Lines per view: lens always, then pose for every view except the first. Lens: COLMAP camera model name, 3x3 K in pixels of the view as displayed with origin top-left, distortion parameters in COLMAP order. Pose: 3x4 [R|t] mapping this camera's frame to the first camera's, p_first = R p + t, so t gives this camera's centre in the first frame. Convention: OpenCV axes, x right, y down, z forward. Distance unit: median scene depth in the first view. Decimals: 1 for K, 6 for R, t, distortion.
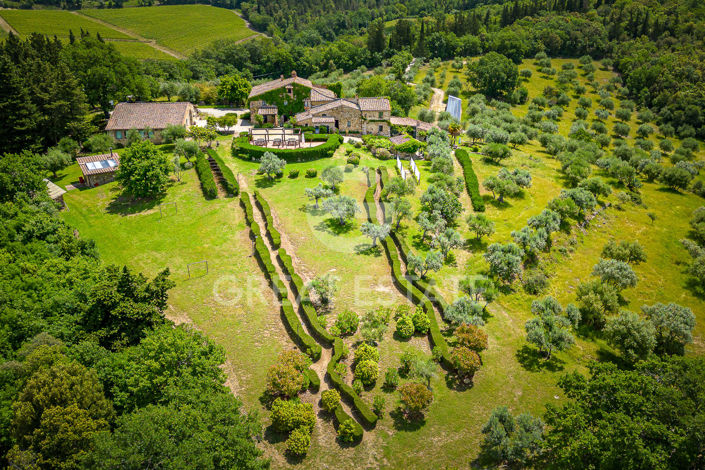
lens RADIAL K [[581.6, 0, 352.5], [0, 581.6, 235.0], [0, 0, 1]] dist [0.080246, -0.073551]
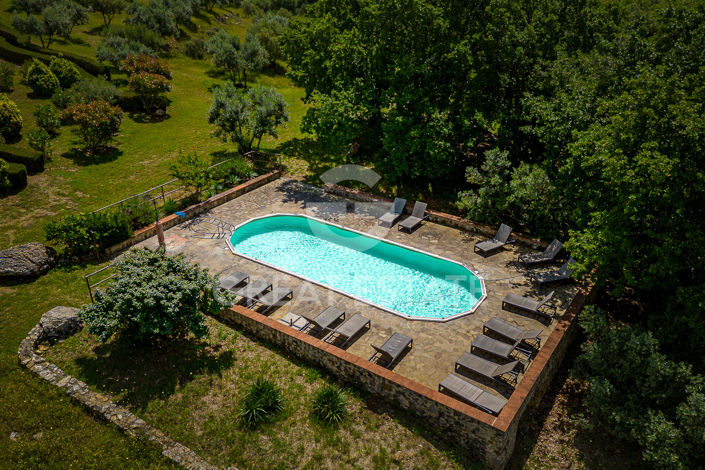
lens RADIAL K [[581.6, 0, 352.5], [0, 581.6, 235.0], [0, 0, 1]] dist [0.080246, -0.073551]
pose [[0.779741, -0.282492, 0.558750, -0.018246], [0.238802, 0.959150, 0.151675, 0.090362], [-0.578772, 0.015163, 0.815349, 0.071853]]
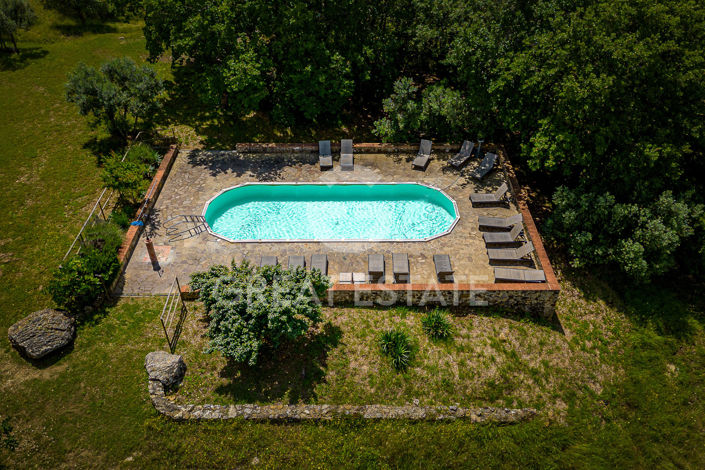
lens RADIAL K [[581.6, 0, 352.5], [0, 581.6, 235.0], [0, 0, 1]] dist [0.080246, -0.073551]
pose [[0.289933, -0.594464, 0.750034, -0.056704], [0.372555, 0.791984, 0.483698, 0.053881], [-0.881556, 0.139189, 0.451093, 0.106656]]
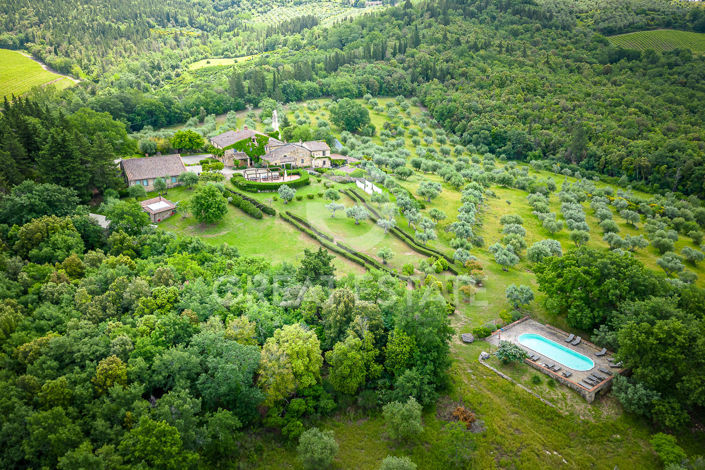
lens RADIAL K [[584.6, 0, 352.5], [0, 584.6, 235.0], [0, 0, 1]] dist [0.067634, -0.064622]
pose [[0.931113, -0.120175, 0.344363, -0.231730], [0.136440, 0.990374, -0.023300, 0.018205], [-0.338248, 0.068680, 0.938547, -0.192871]]
